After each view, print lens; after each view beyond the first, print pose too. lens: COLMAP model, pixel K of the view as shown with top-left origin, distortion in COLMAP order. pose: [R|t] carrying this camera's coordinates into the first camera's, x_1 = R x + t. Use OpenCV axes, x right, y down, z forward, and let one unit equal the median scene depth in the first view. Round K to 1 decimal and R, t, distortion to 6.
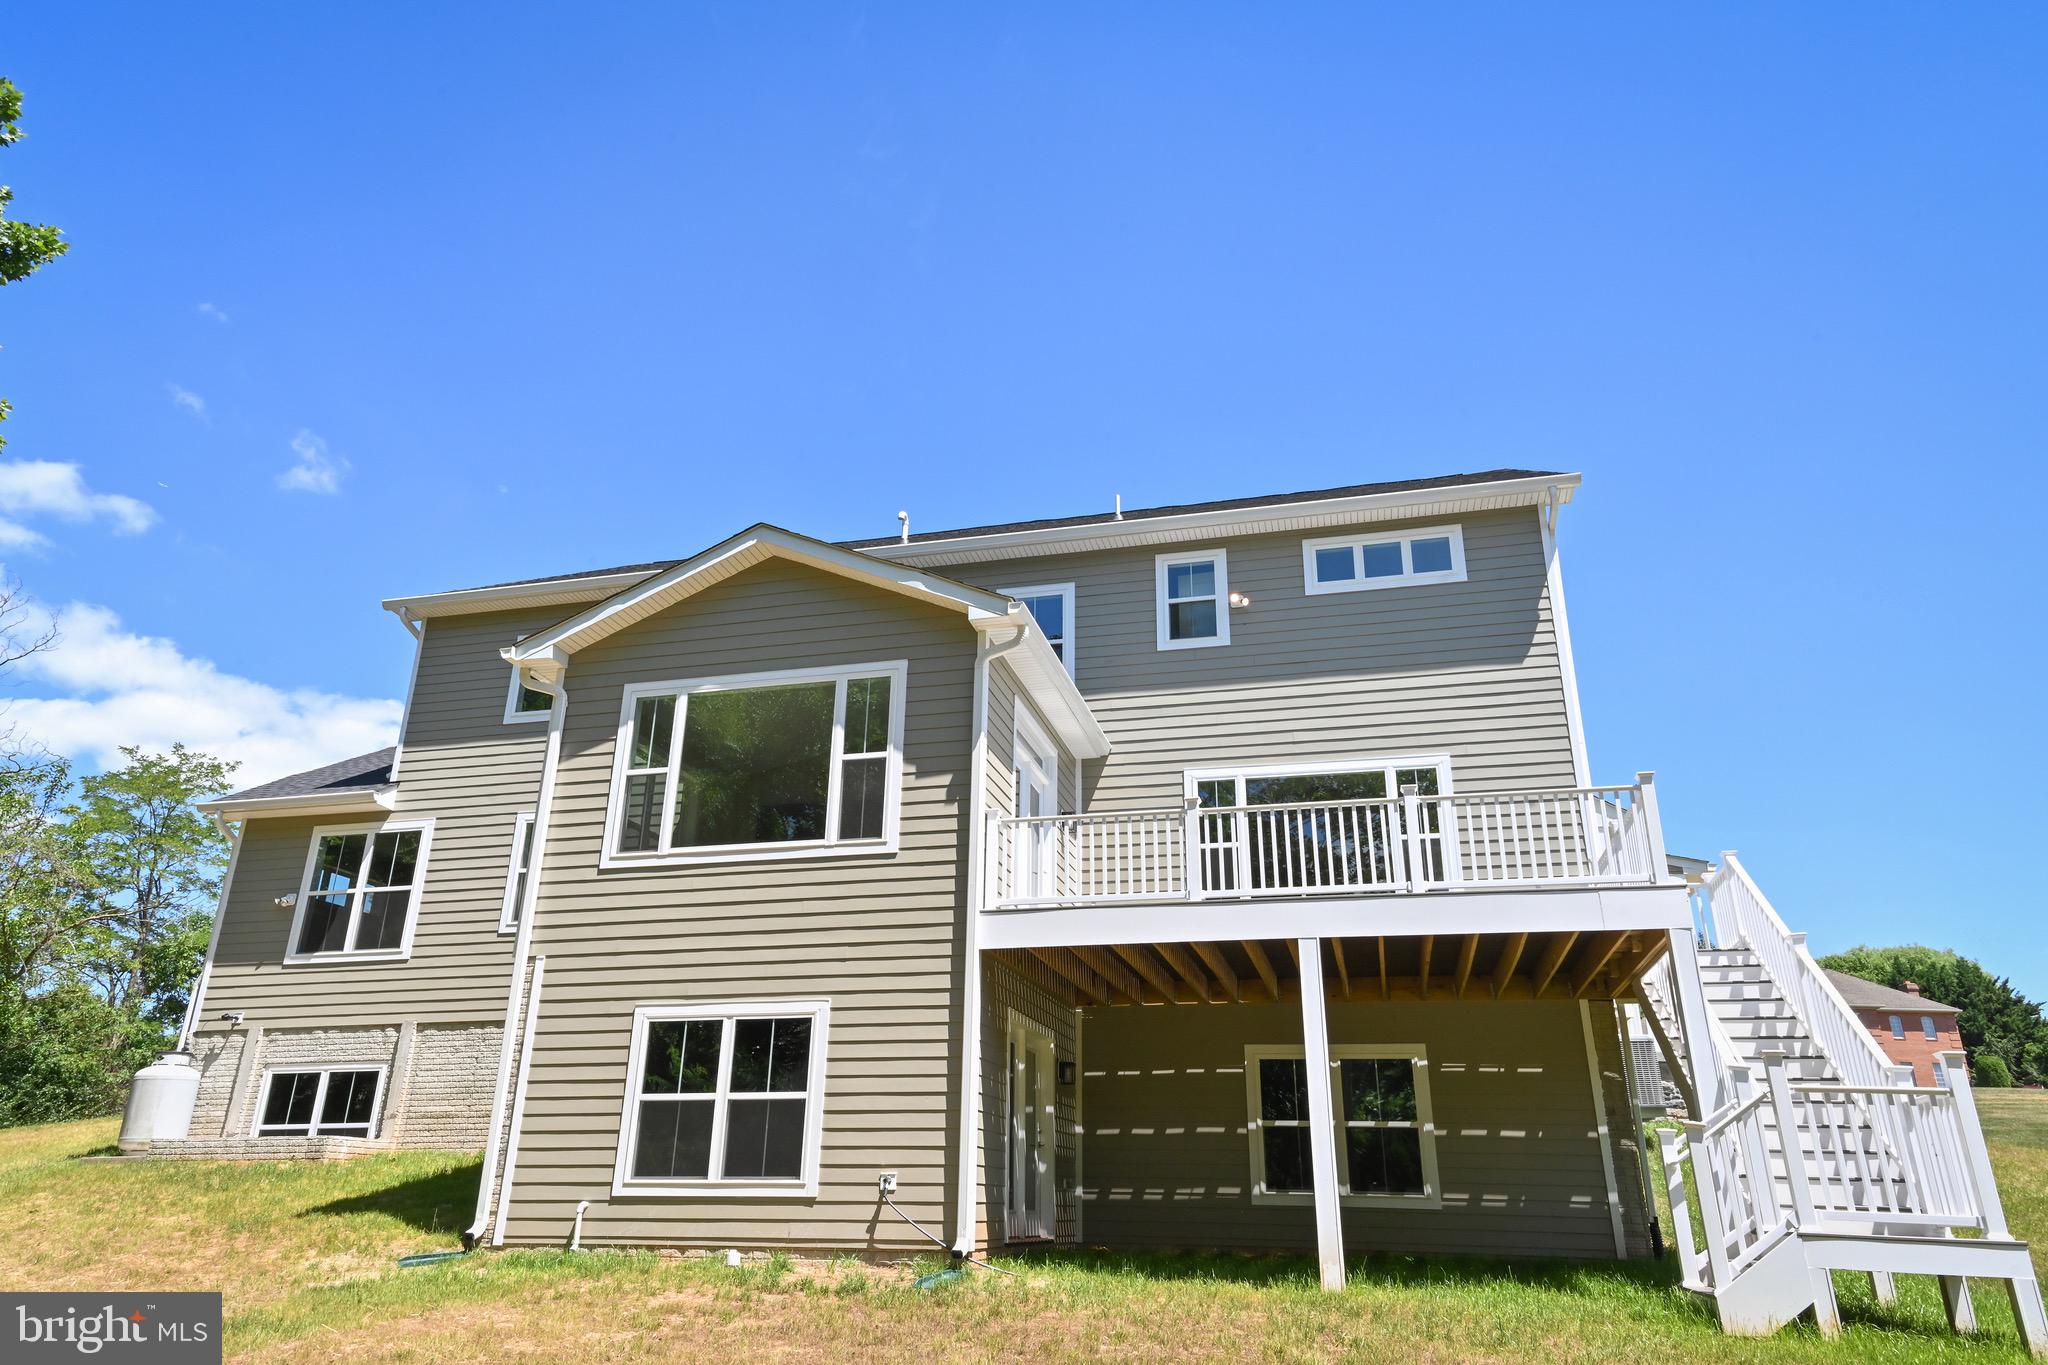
lens RADIAL K [[1353.0, 0, 1019.9], [0, 1353.0, 647.7], [0, 0, 1]] dist [0.006311, 0.053421]
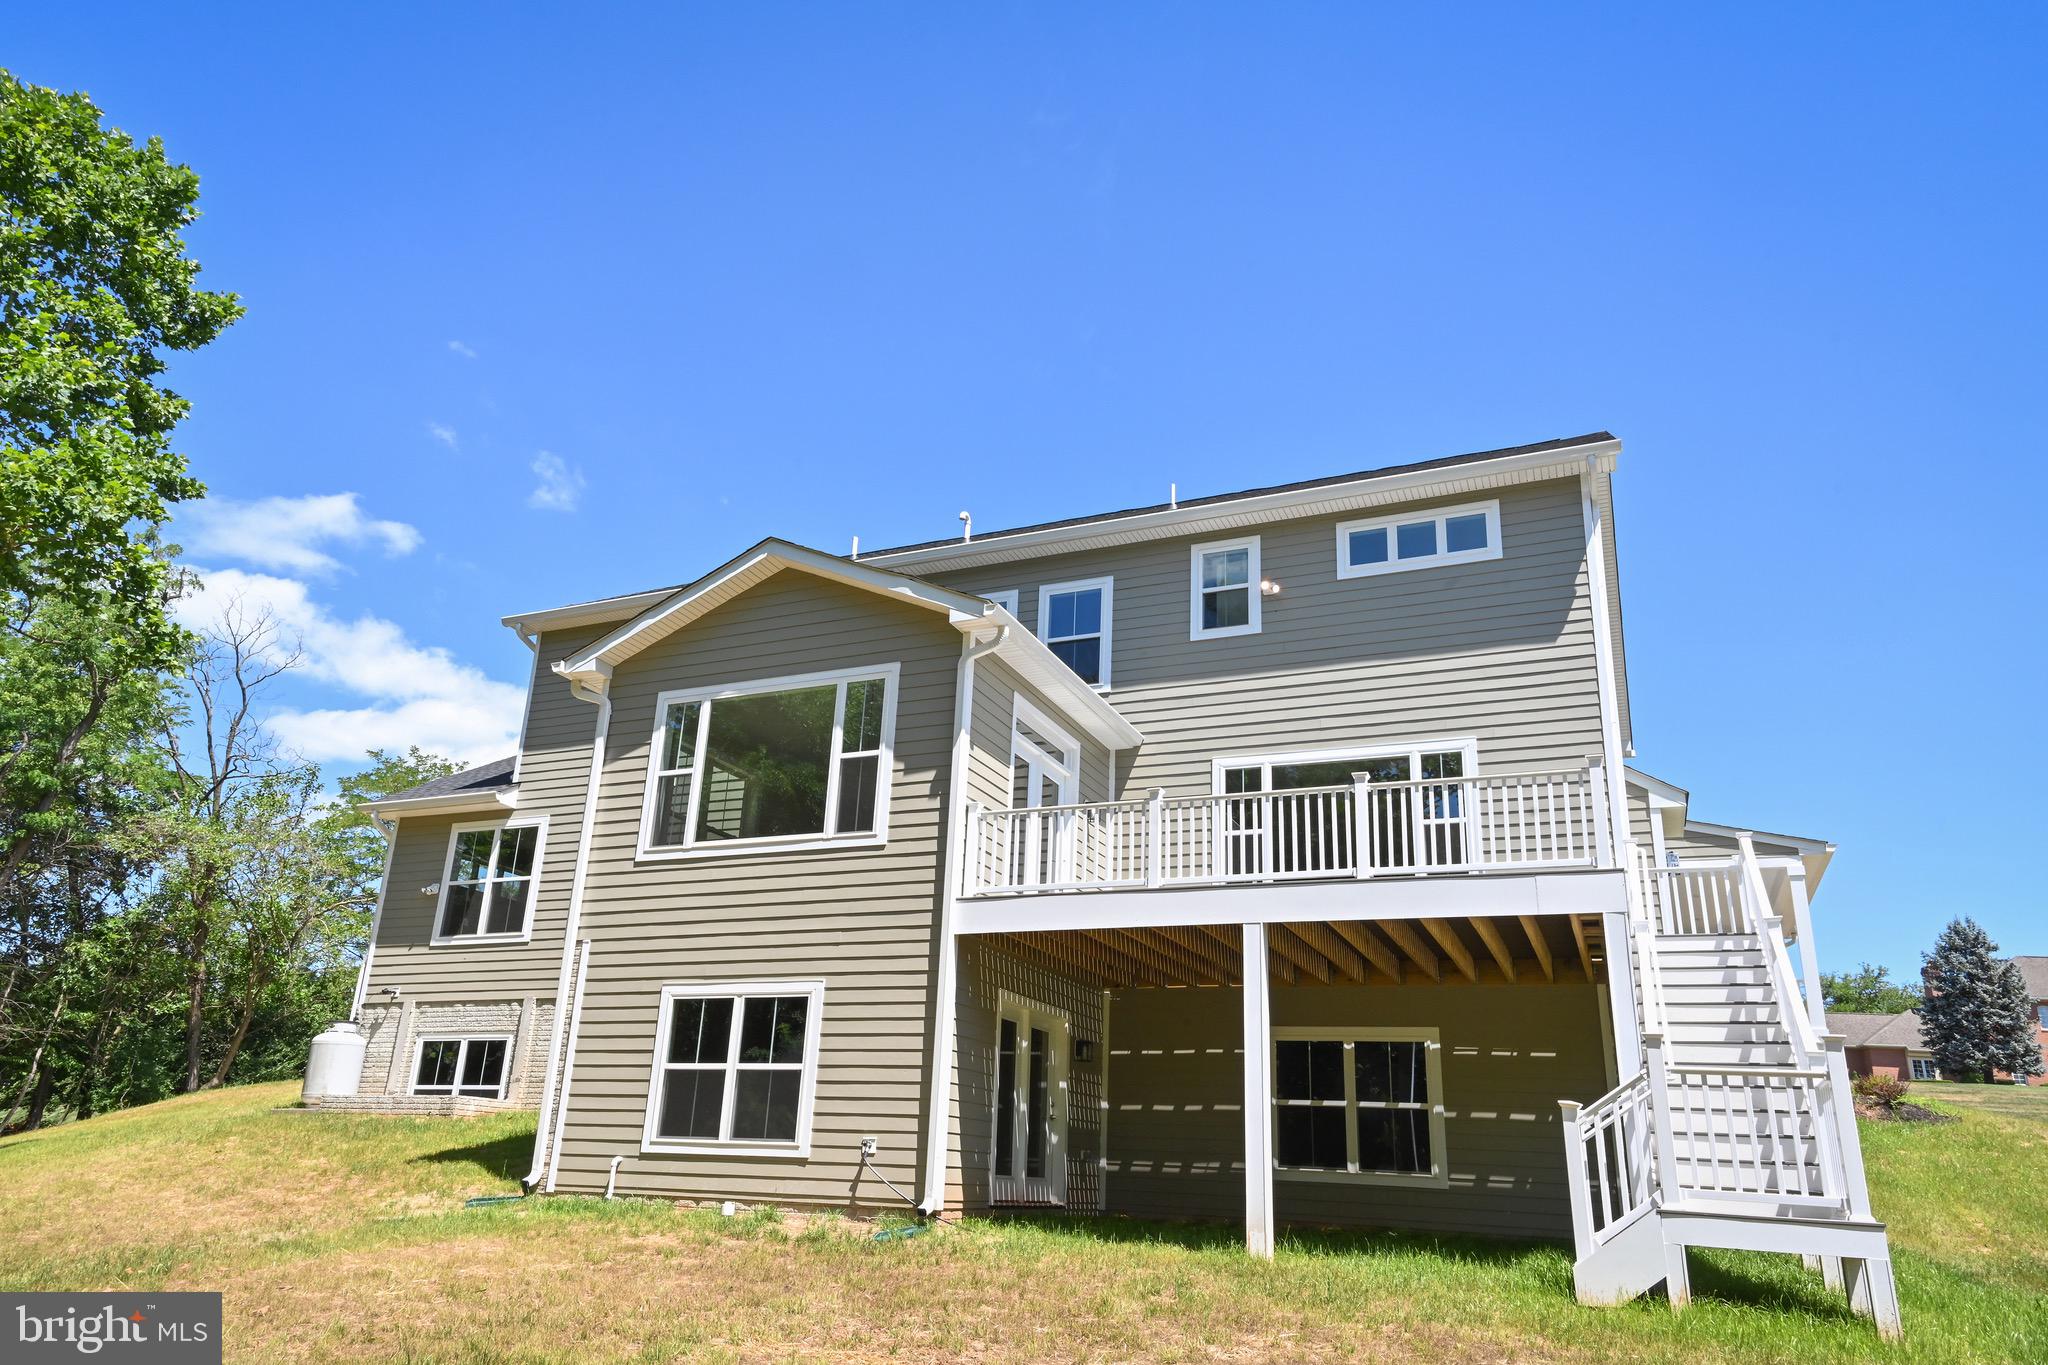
lens RADIAL K [[1371.2, 0, 1028.0], [0, 1371.2, 700.9], [0, 0, 1]] dist [0.001566, 0.076681]
pose [[0.985894, -0.028109, -0.164991, 0.171973], [0.036605, 0.998143, 0.048681, -0.008467], [0.163316, -0.054033, 0.985093, -0.033682]]
